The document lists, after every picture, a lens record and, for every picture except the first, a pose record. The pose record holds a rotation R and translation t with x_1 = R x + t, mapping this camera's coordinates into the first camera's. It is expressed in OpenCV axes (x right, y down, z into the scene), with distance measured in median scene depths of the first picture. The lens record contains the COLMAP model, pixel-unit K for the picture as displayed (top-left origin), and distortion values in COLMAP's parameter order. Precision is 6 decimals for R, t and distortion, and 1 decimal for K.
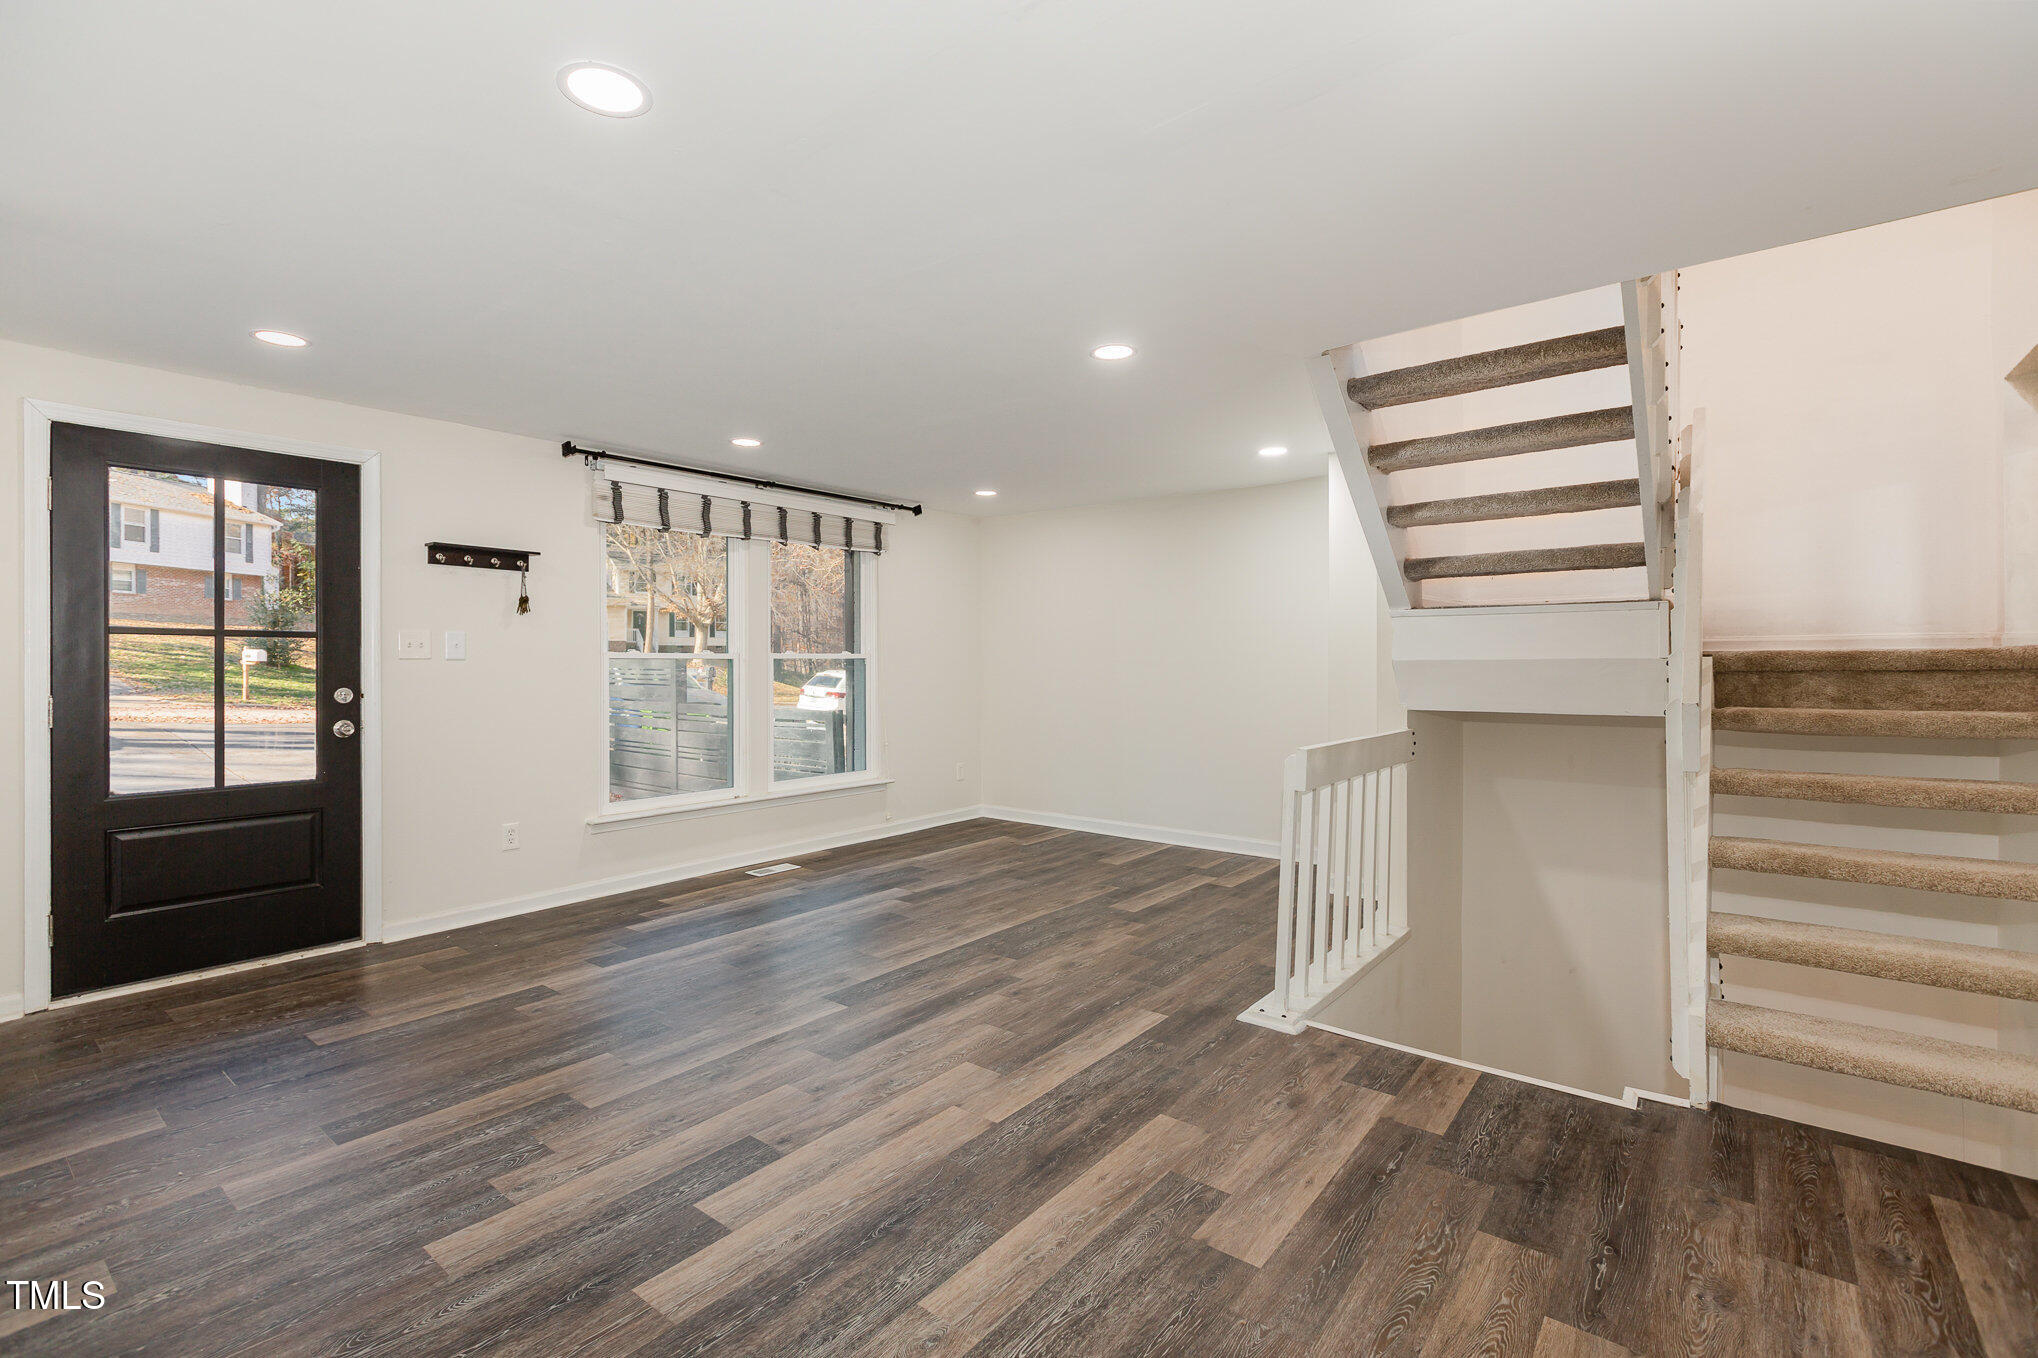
lens RADIAL K [[920.8, 0, 1021.6], [0, 920.8, 675.4], [0, 0, 1]] dist [0.007459, -0.001441]
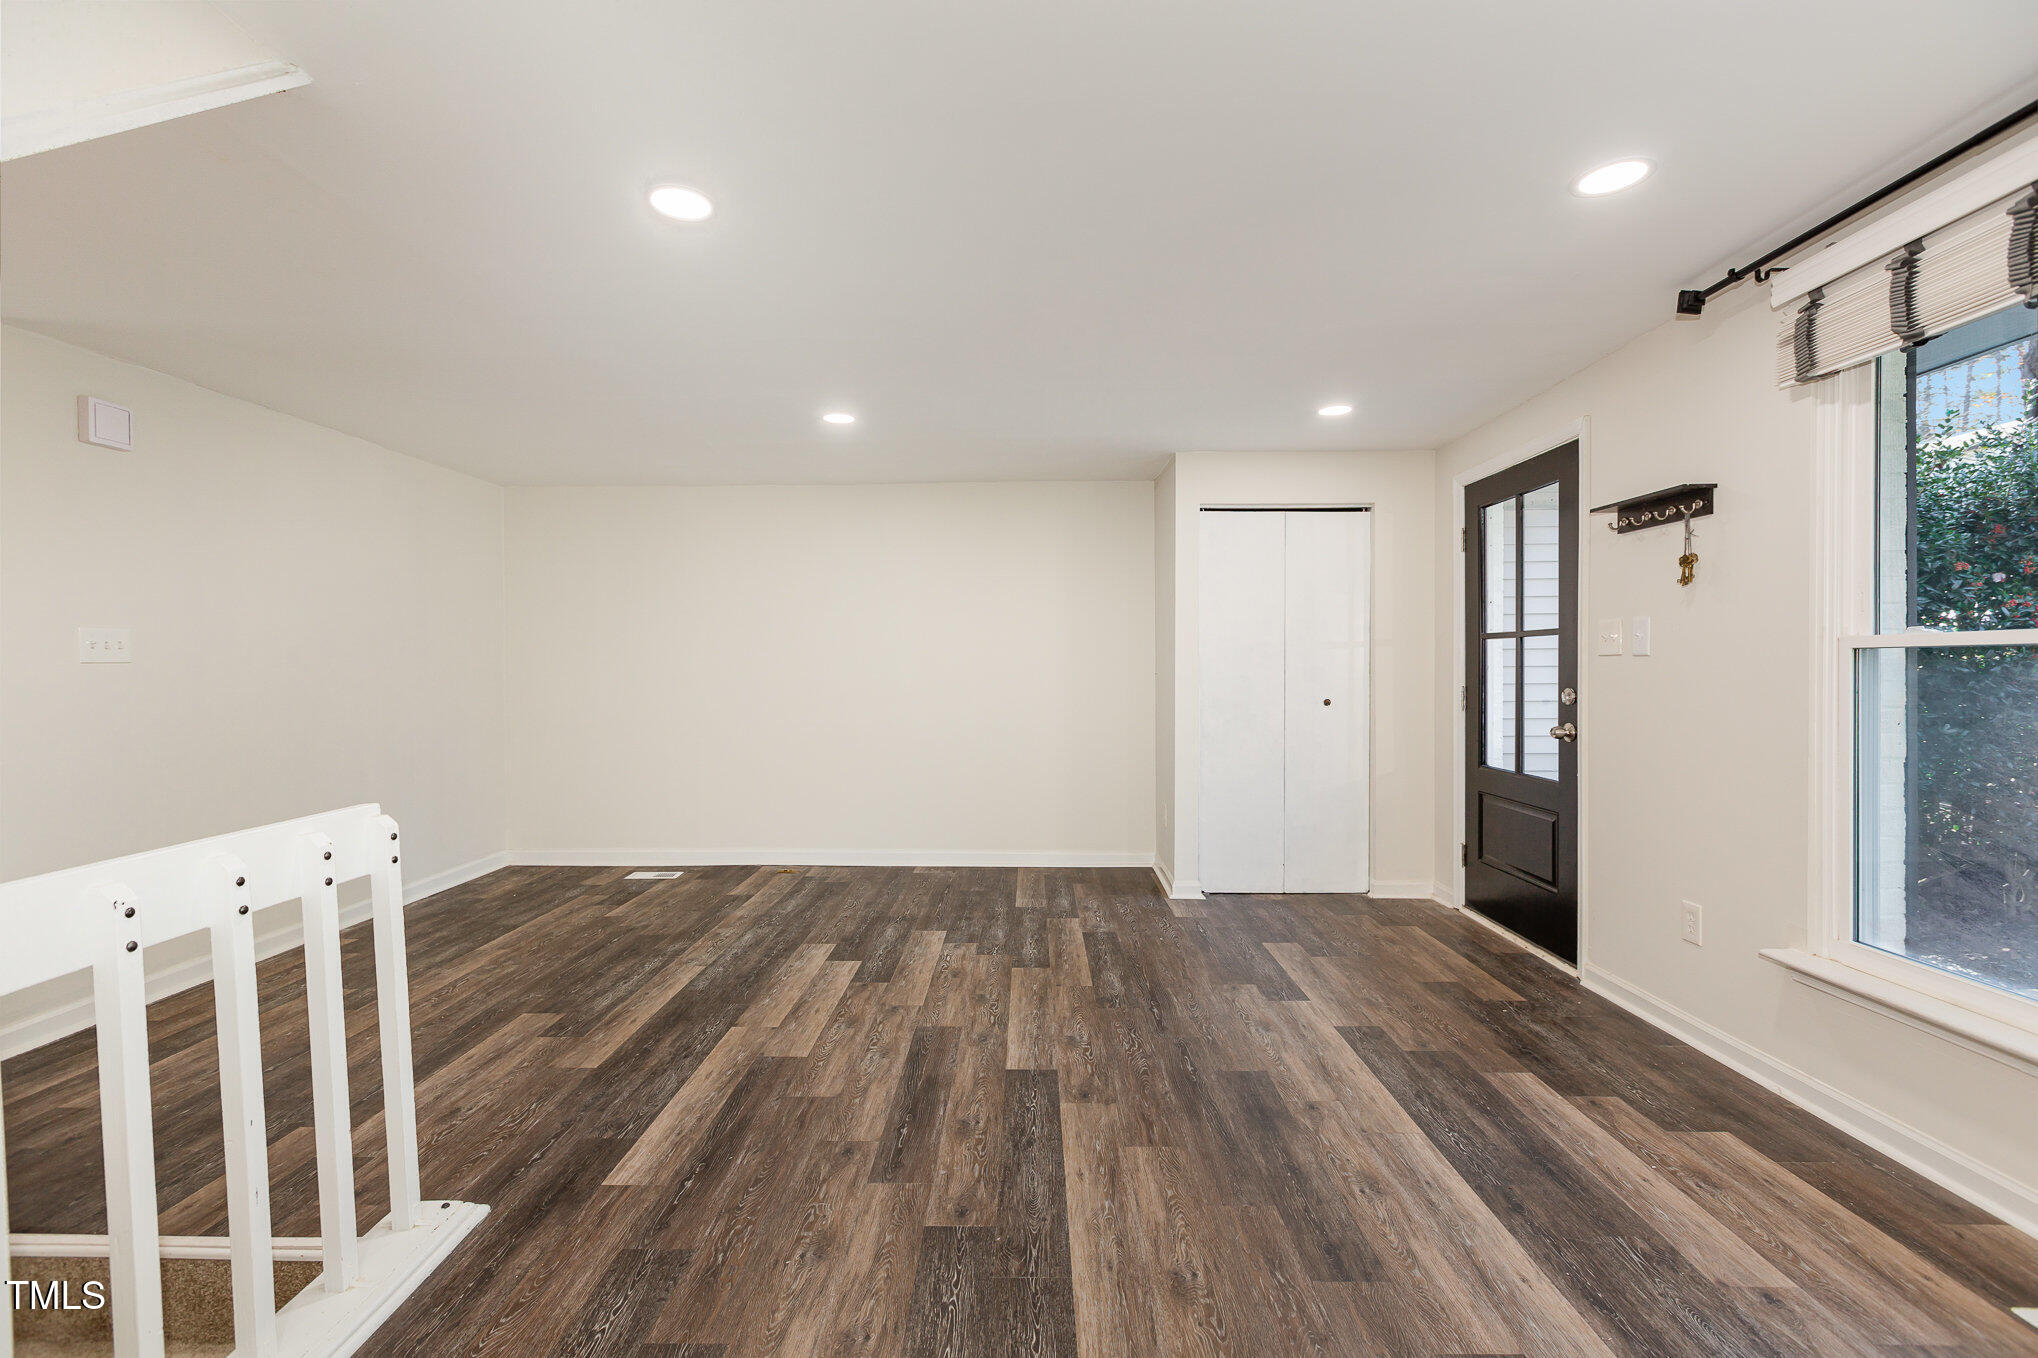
lens RADIAL K [[920.8, 0, 1006.8], [0, 920.8, 671.4], [0, 0, 1]] dist [0.007459, -0.001441]
pose [[-0.810143, 0.008021, -0.586177, 0.328447], [-0.000337, 0.999900, 0.014148, -0.019633], [0.586232, 0.011660, -0.810059, 1.802849]]
